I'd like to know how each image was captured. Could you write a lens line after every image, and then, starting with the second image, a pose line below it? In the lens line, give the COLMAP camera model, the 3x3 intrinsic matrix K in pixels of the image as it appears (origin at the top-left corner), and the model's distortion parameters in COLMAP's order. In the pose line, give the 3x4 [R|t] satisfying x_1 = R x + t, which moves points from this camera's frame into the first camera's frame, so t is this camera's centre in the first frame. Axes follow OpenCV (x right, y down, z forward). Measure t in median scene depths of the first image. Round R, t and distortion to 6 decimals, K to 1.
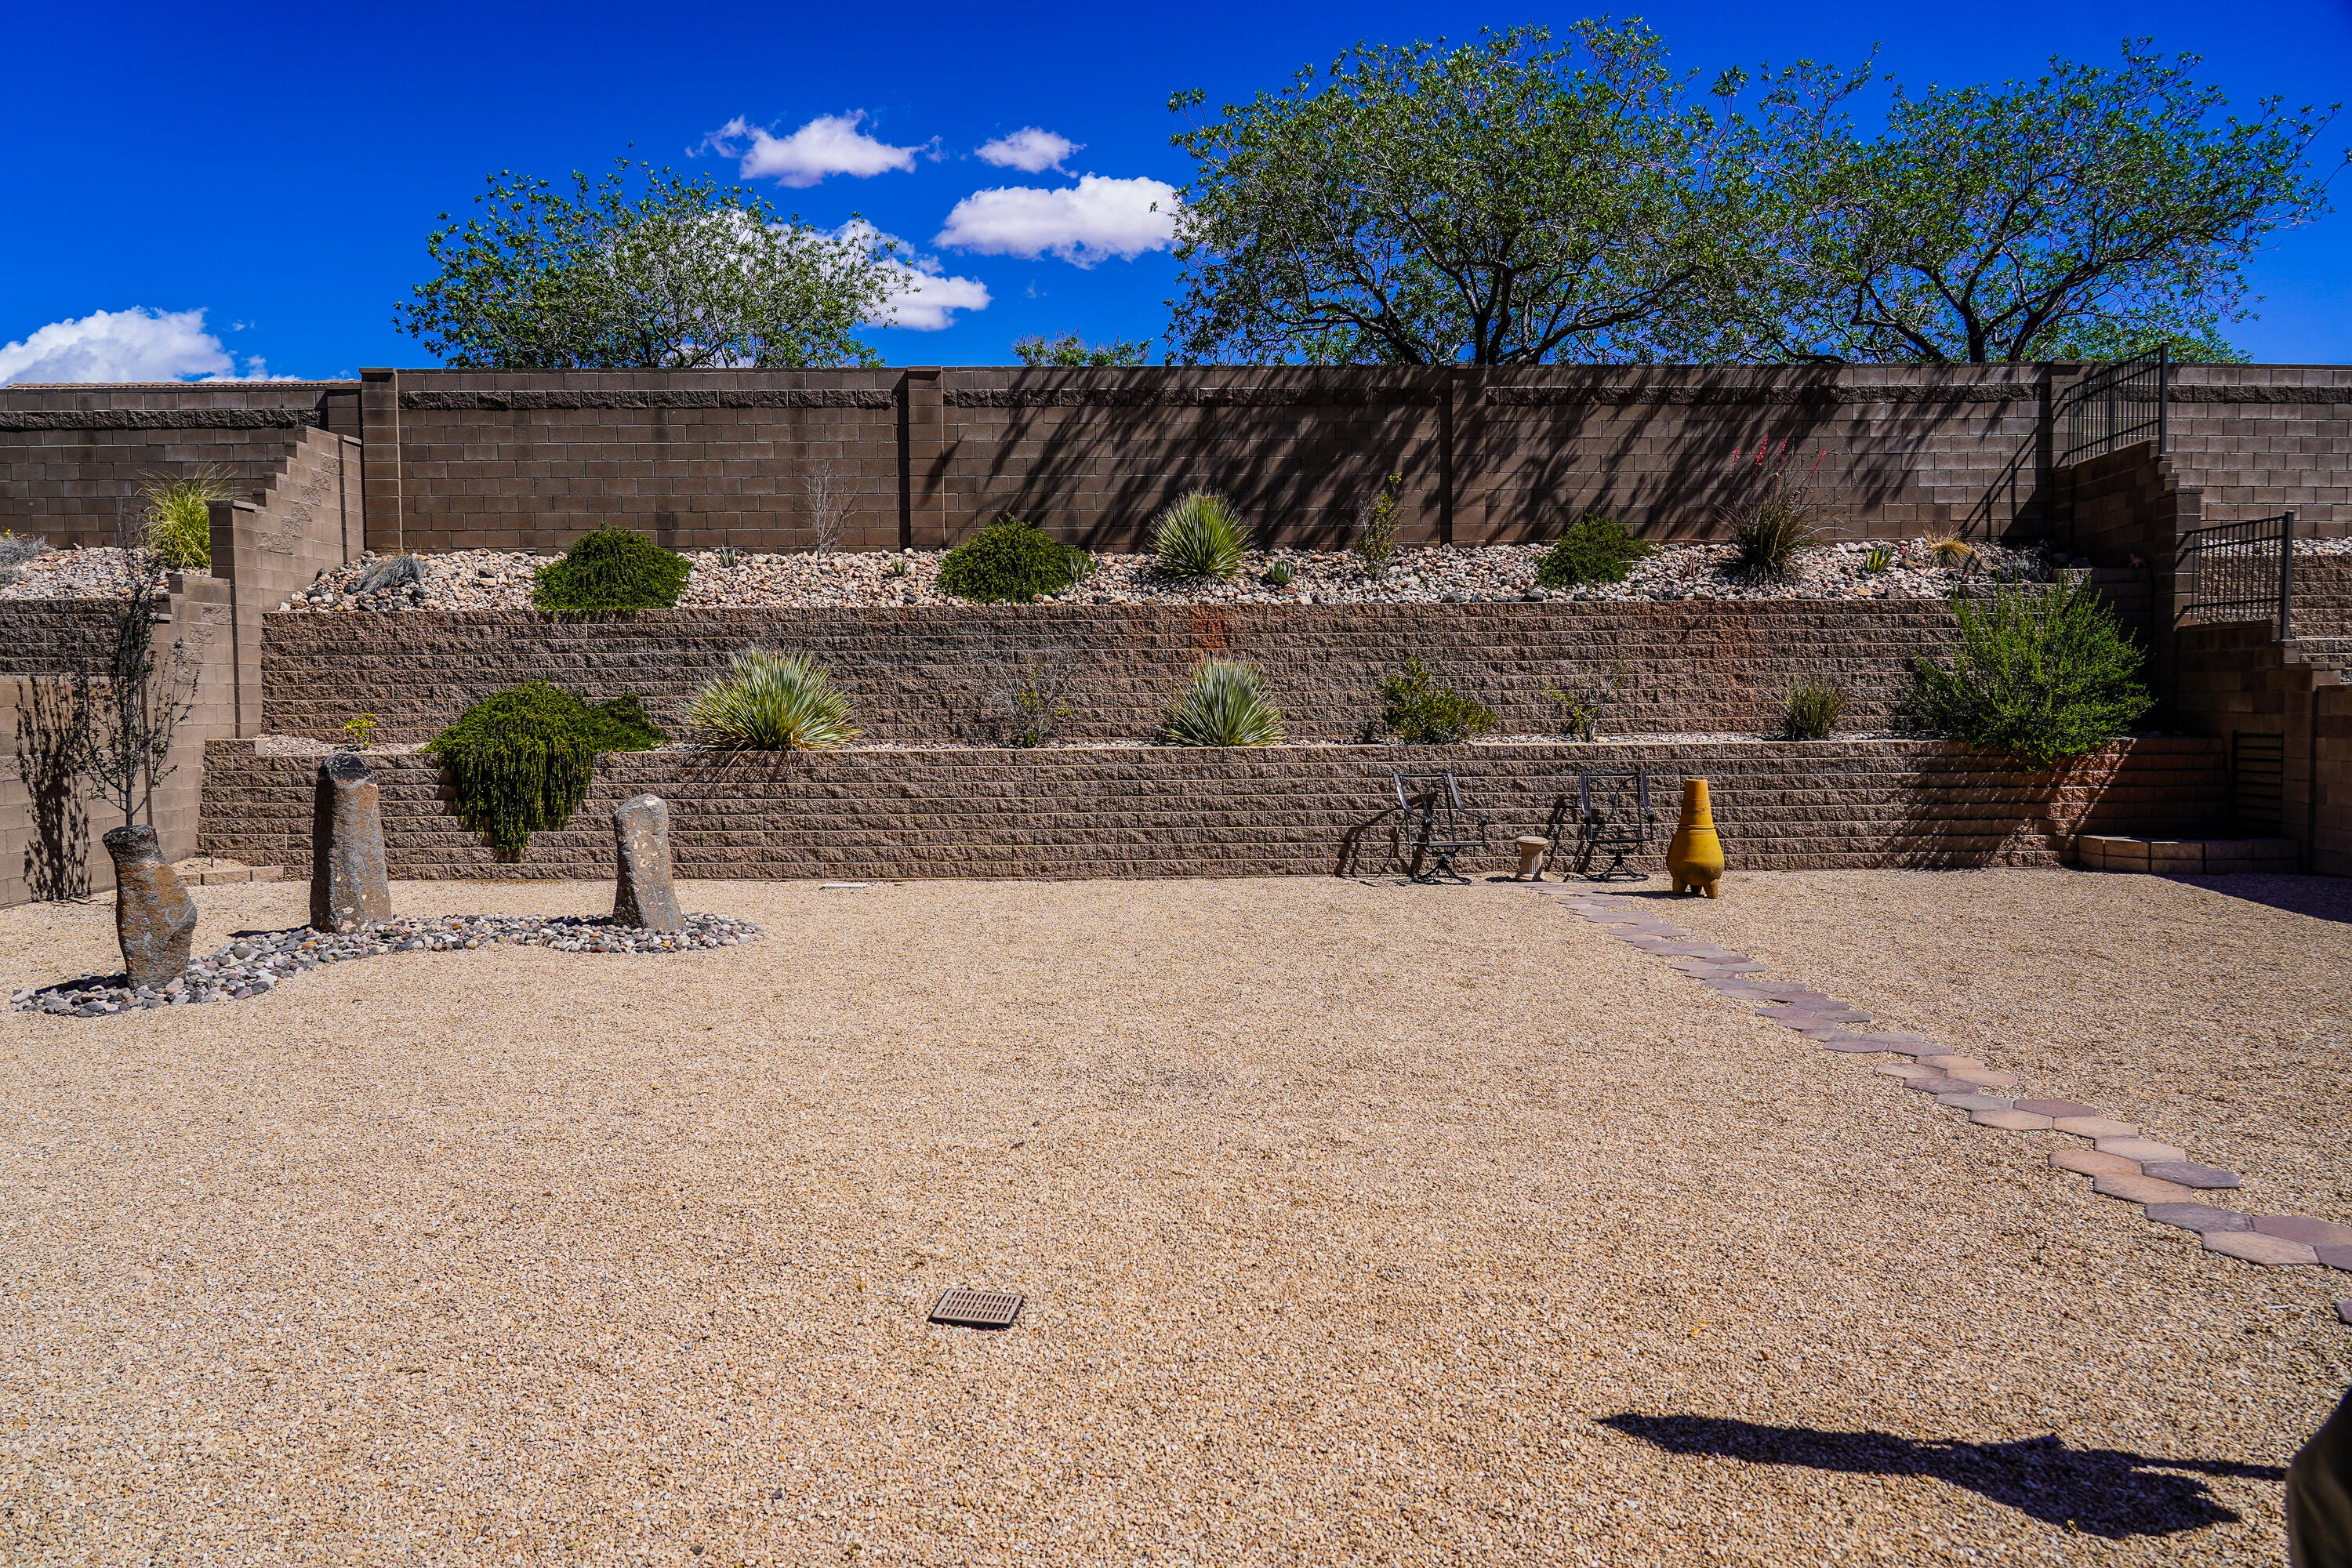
lens RADIAL K [[1625.4, 0, 1176.0], [0, 1625.4, 784.0], [0, 0, 1]] dist [-0.026457, 0.004197]
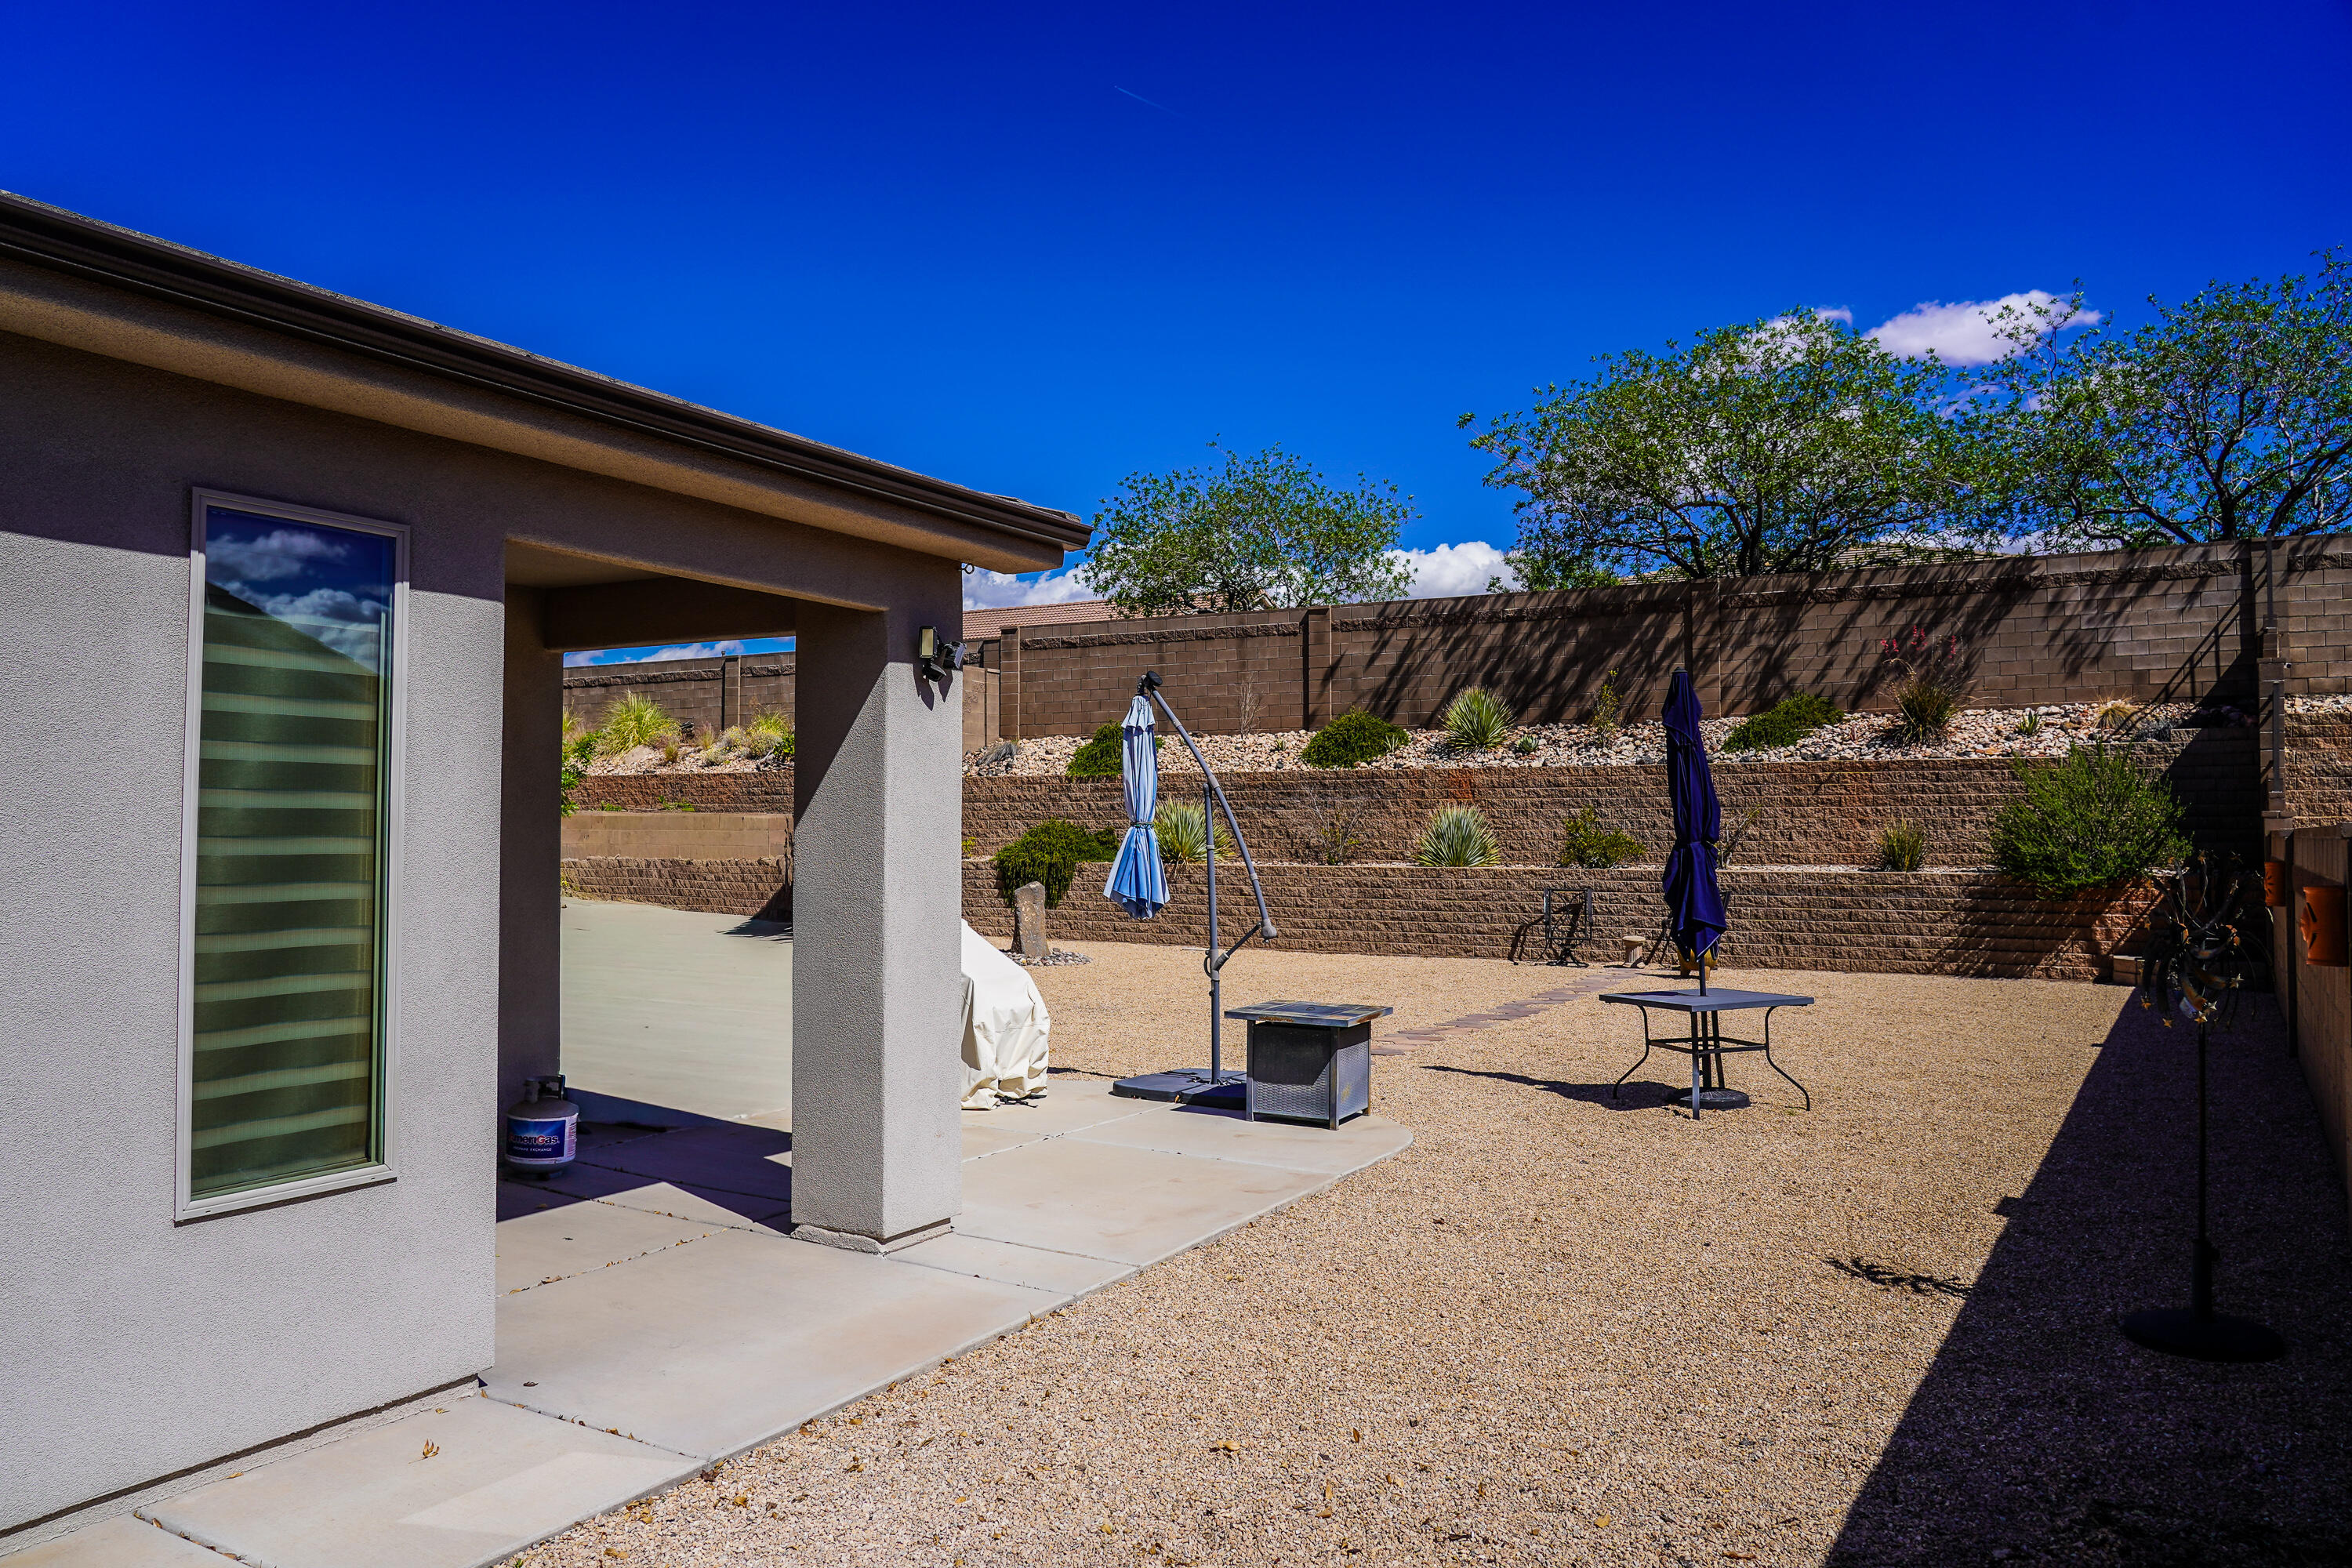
lens RADIAL K [[1625.4, 0, 1176.0], [0, 1625.4, 784.0], [0, 0, 1]] dist [-0.026457, 0.004197]
pose [[0.869377, -0.004575, -0.494129, 0.480680], [-0.035796, 0.996747, -0.072207, 0.014499], [0.492852, 0.080463, 0.866385, -0.339858]]
